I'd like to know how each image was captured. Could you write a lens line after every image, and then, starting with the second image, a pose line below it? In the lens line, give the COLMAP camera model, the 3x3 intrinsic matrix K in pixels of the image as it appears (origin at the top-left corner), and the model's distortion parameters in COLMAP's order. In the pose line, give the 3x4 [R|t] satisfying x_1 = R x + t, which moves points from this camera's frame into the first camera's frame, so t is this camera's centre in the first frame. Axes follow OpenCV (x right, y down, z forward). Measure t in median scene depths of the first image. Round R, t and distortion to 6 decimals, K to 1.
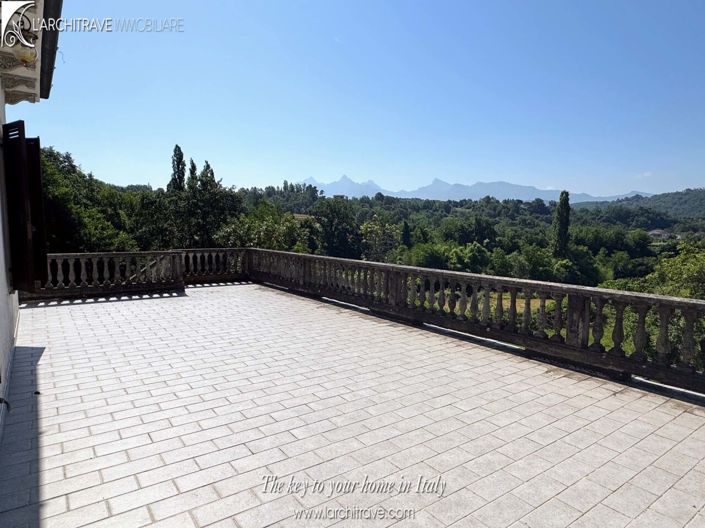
lens RADIAL K [[433.8, 0, 351.7], [0, 433.8, 263.9], [0, 0, 1]] dist [-0.002793, 0.000408]
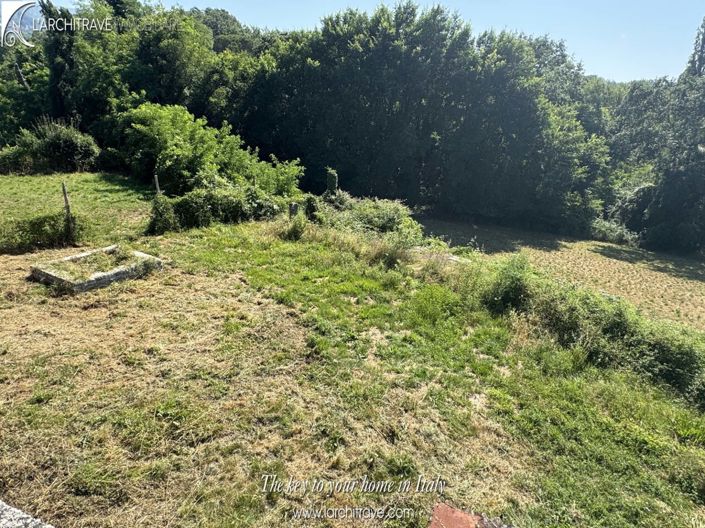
lens RADIAL K [[433.8, 0, 351.9], [0, 433.8, 262.8], [0, 0, 1]] dist [-0.002793, 0.000408]
pose [[0.531789, 0.279802, -0.799319, -0.064578], [-0.104819, 0.958333, 0.265728, -0.013462], [0.840365, -0.057528, 0.538959, 0.182613]]
